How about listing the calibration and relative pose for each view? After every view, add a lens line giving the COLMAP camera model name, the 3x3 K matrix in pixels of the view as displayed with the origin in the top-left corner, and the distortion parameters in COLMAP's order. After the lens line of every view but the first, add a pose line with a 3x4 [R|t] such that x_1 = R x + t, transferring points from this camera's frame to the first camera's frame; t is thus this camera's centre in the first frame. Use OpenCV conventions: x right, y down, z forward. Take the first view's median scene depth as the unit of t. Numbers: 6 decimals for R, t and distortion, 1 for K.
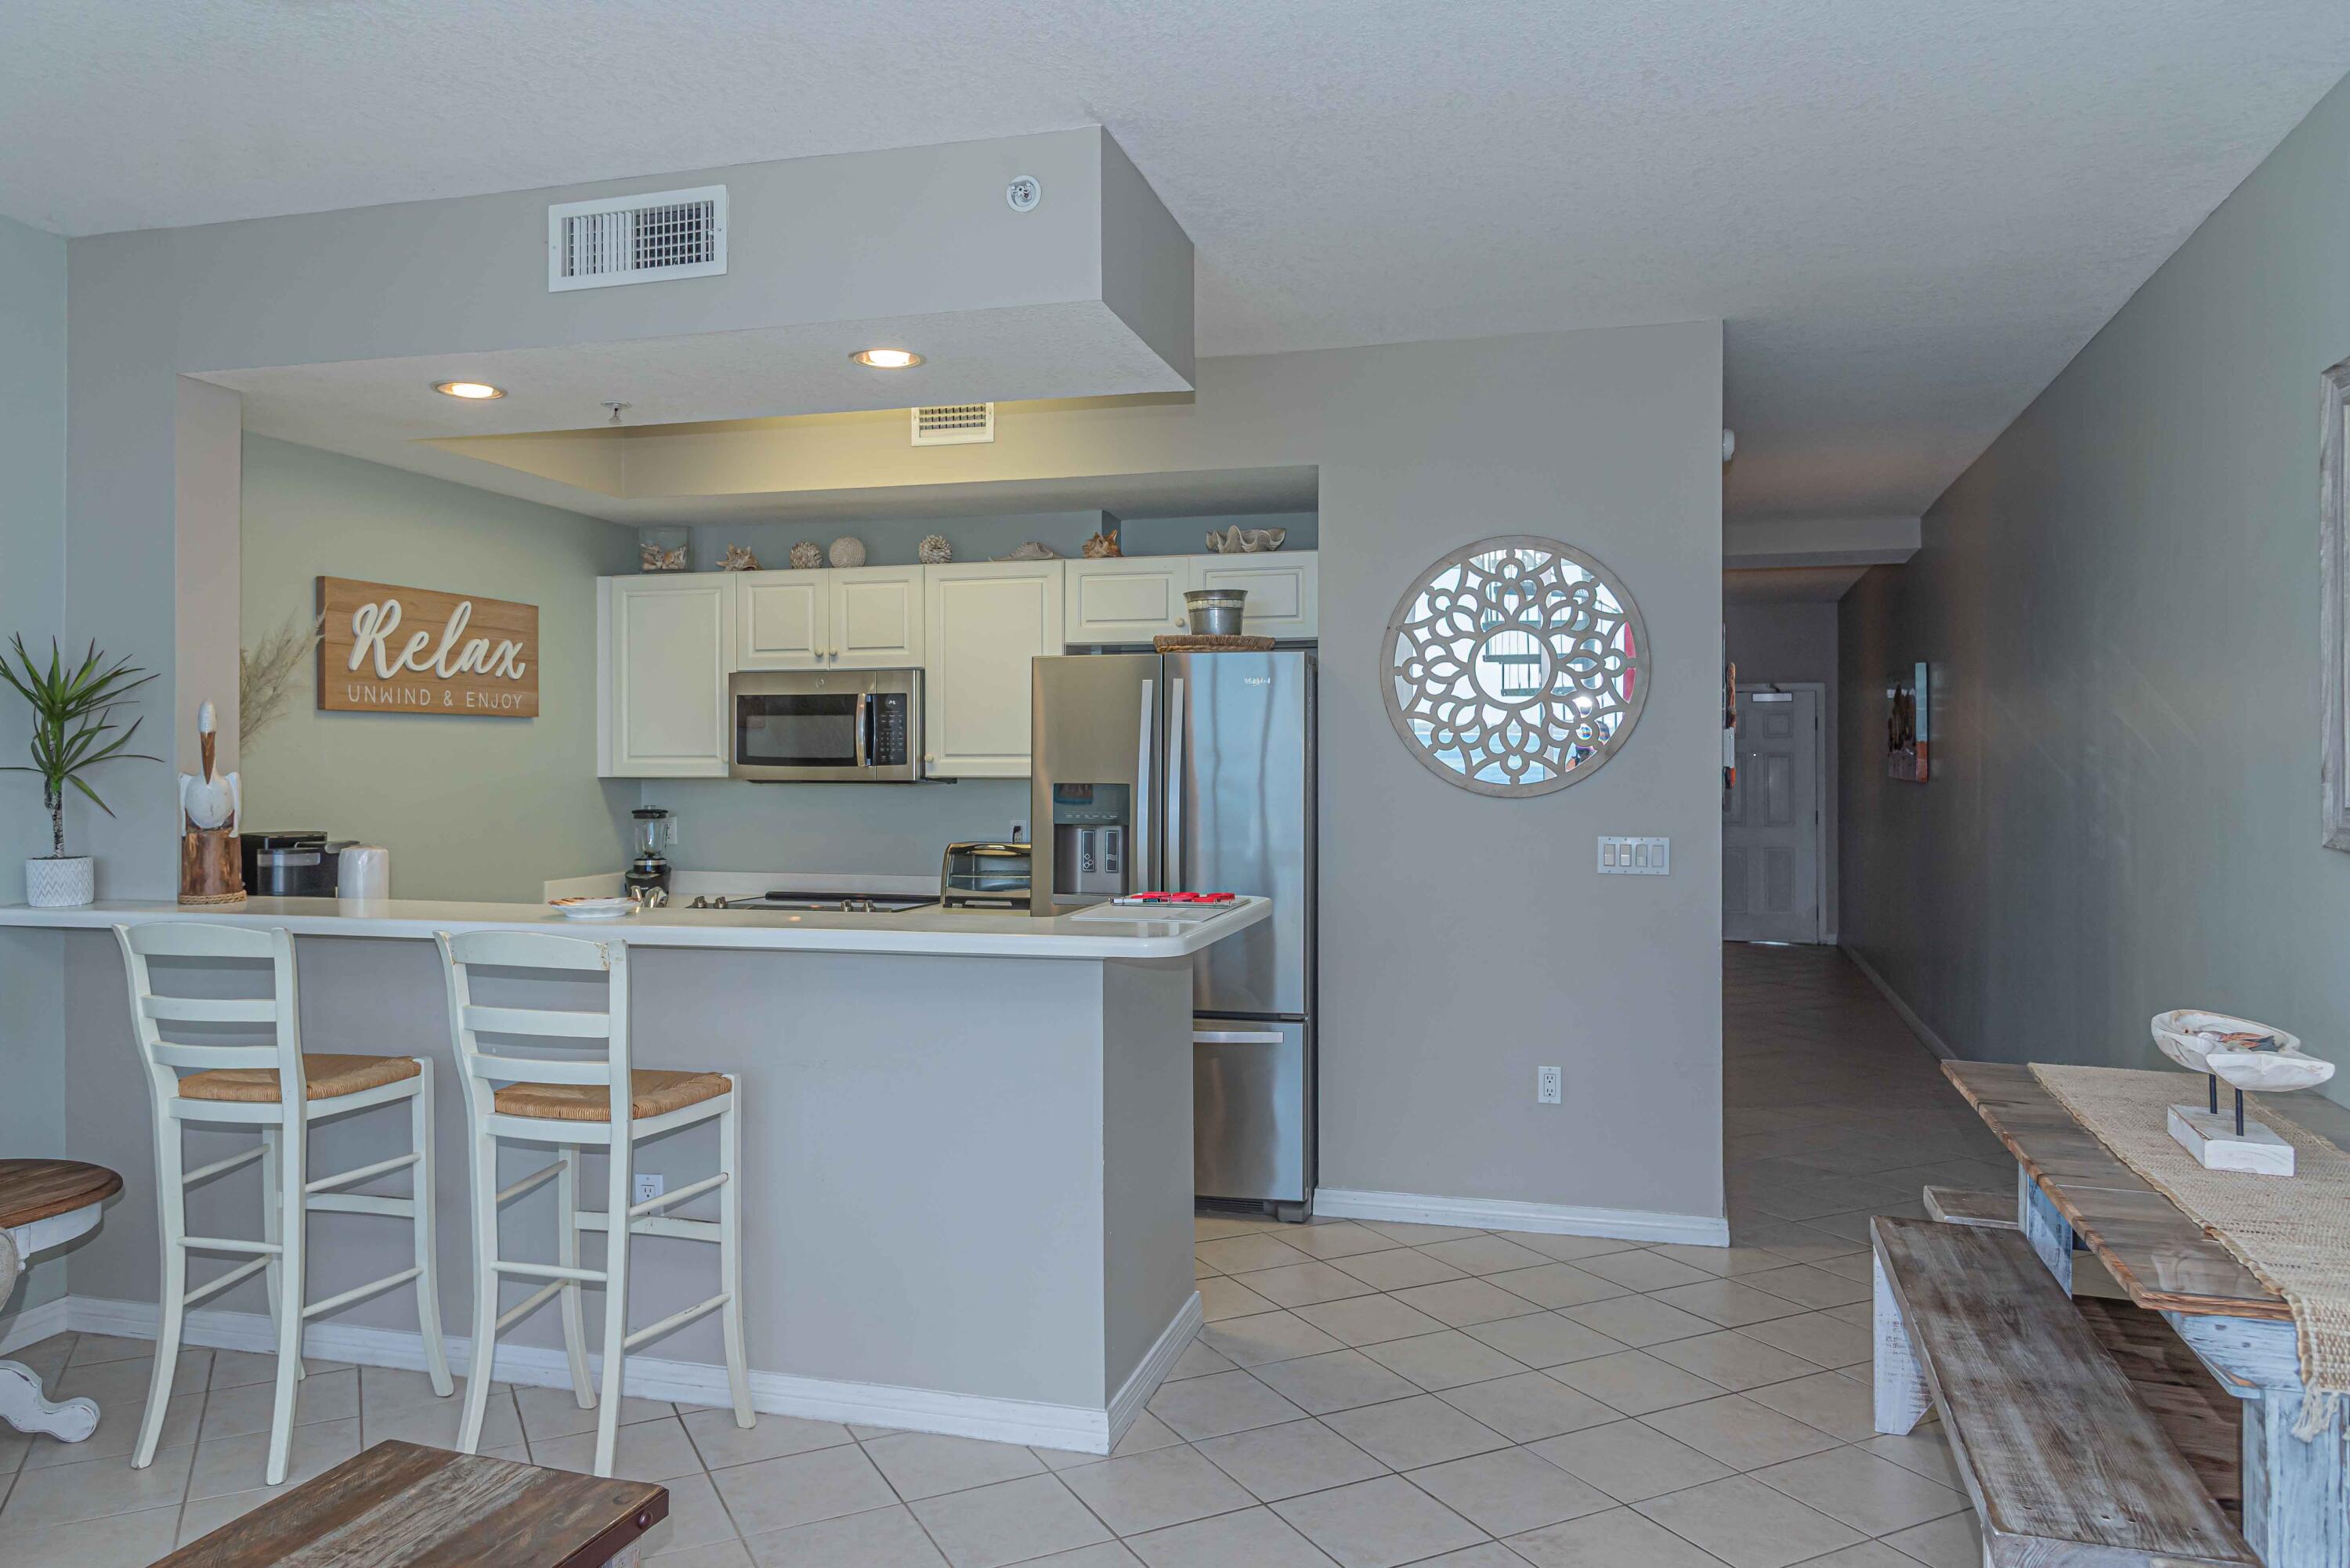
lens RADIAL K [[1618.2, 0, 1158.5], [0, 1618.2, 775.6], [0, 0, 1]] dist [0.000077, -0.006558]
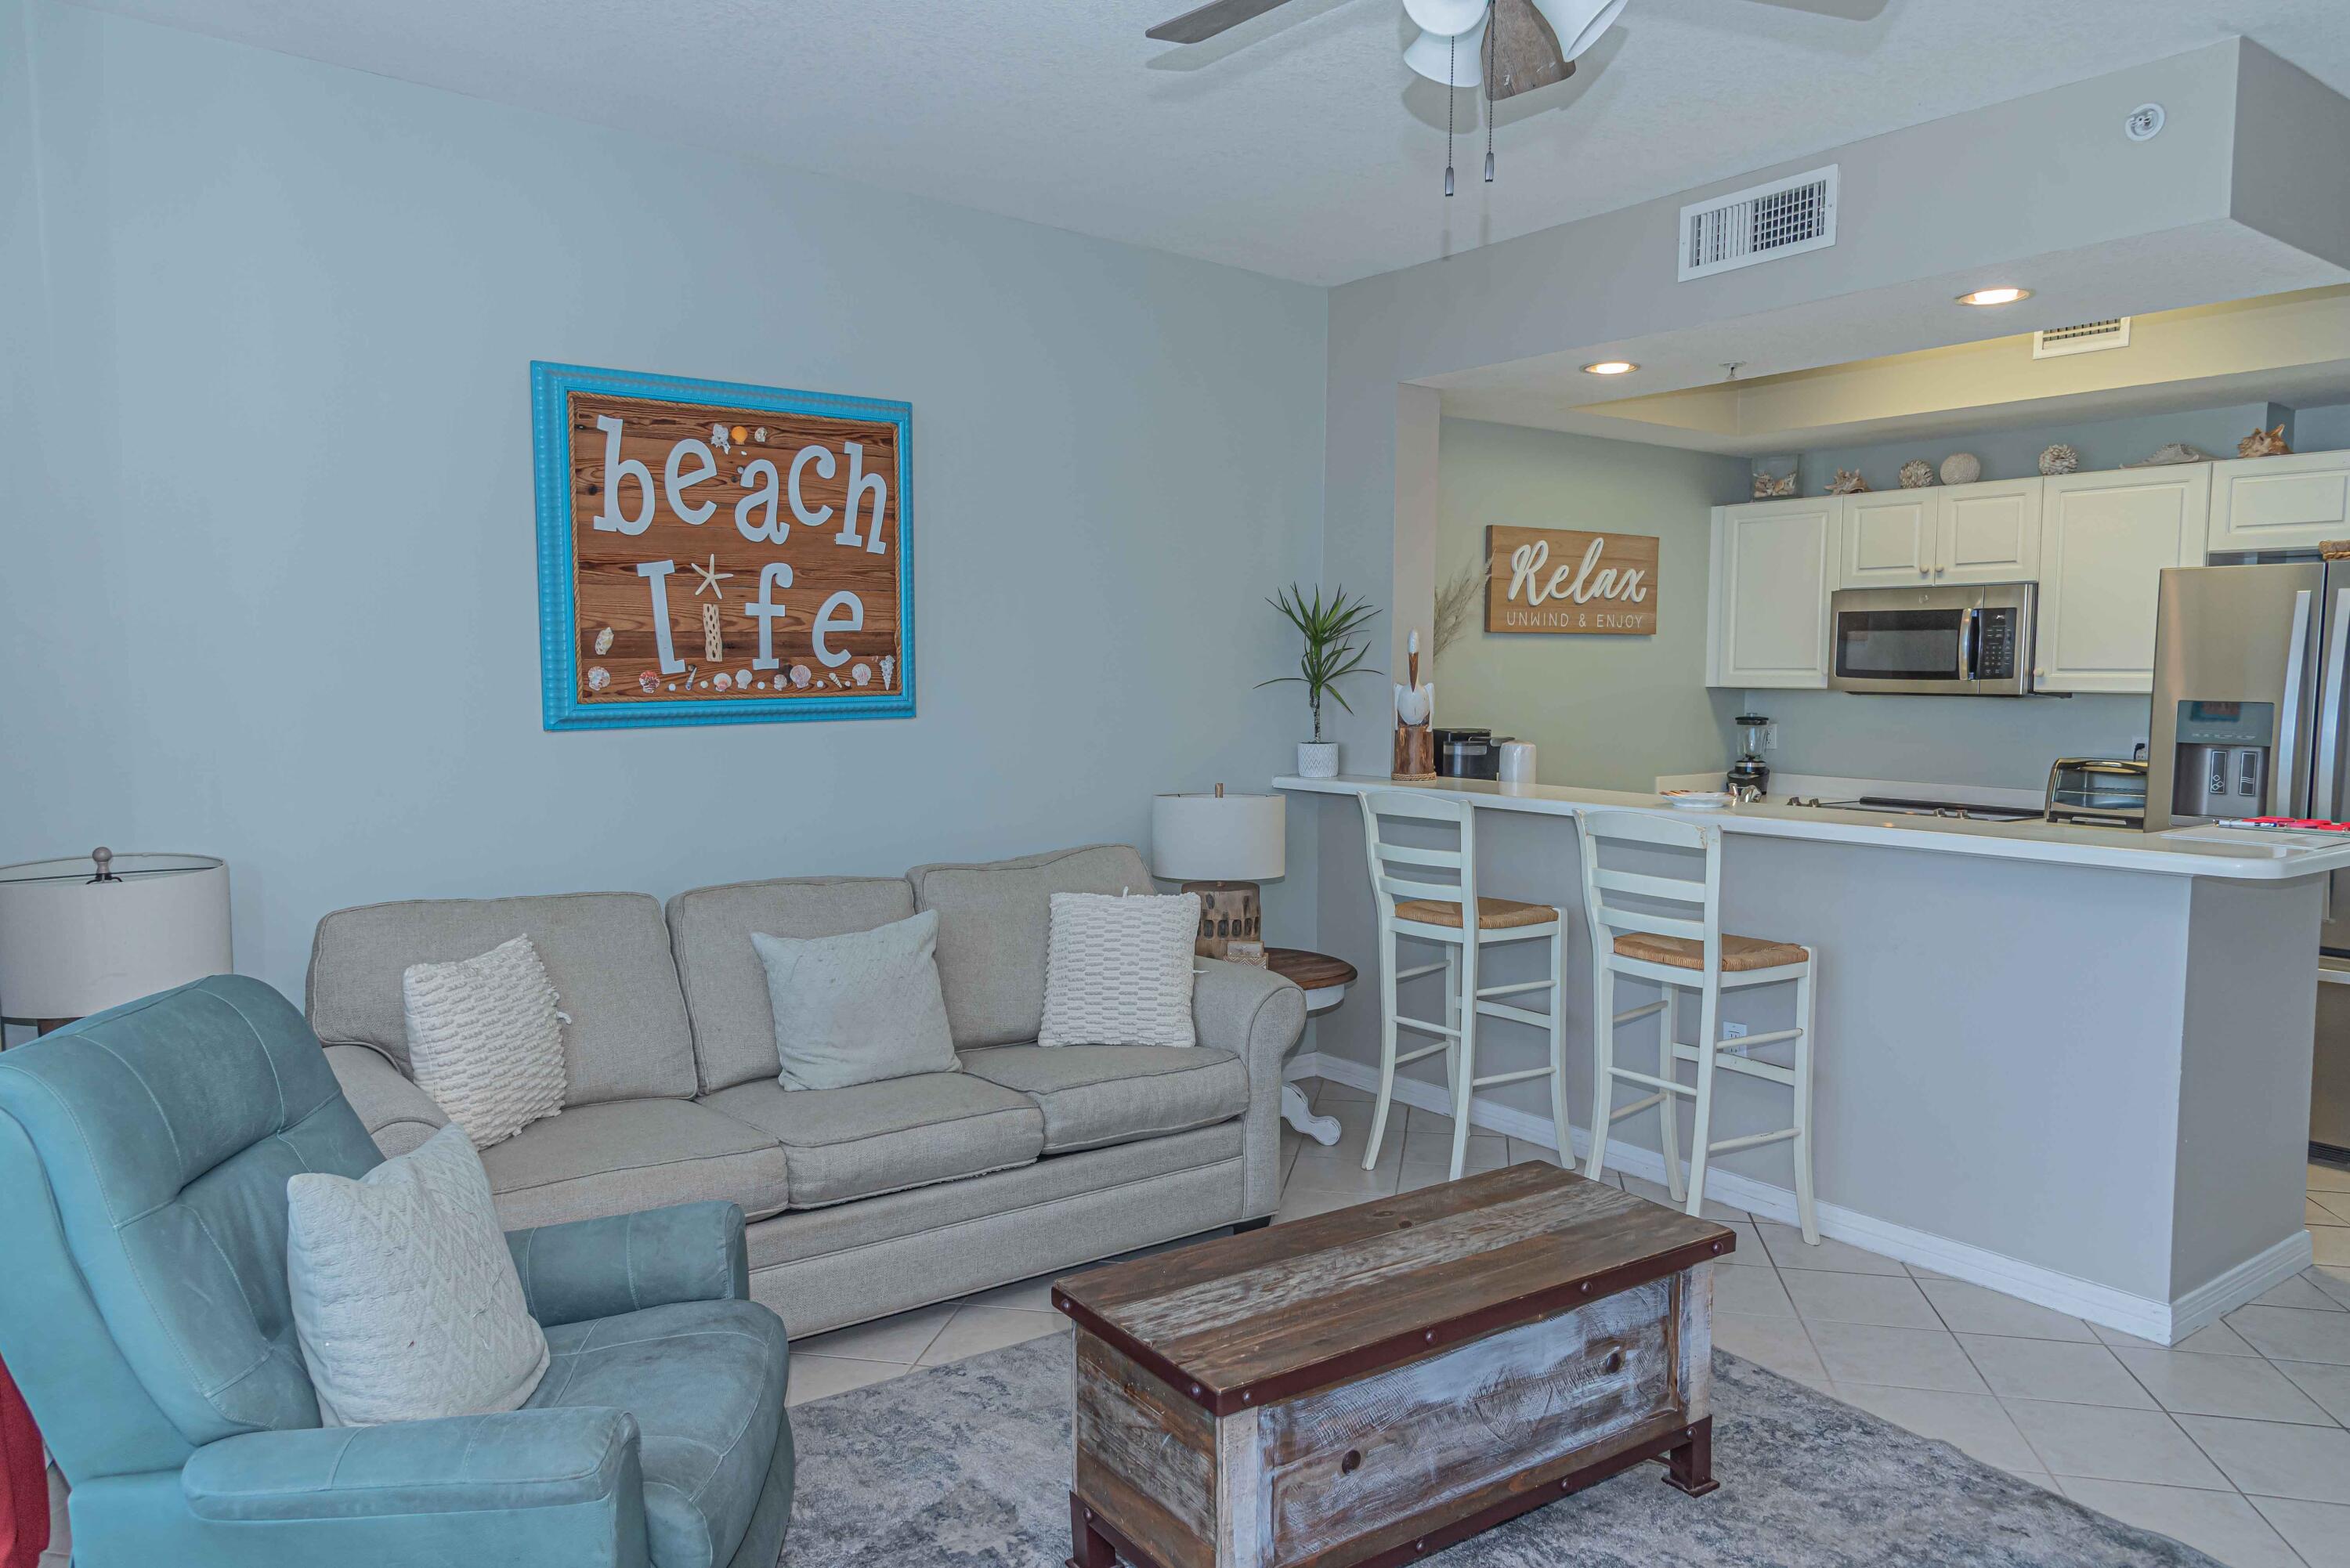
lens RADIAL K [[1579.6, 0, 1161.4], [0, 1579.6, 785.4], [0, 0, 1]] dist [0.030971, -0.024318]
pose [[0.786414, 0.051751, -0.615528, 0.055861], [-0.010013, 0.997421, 0.071066, -0.007620], [0.617618, -0.049724, 0.784905, -0.151603]]
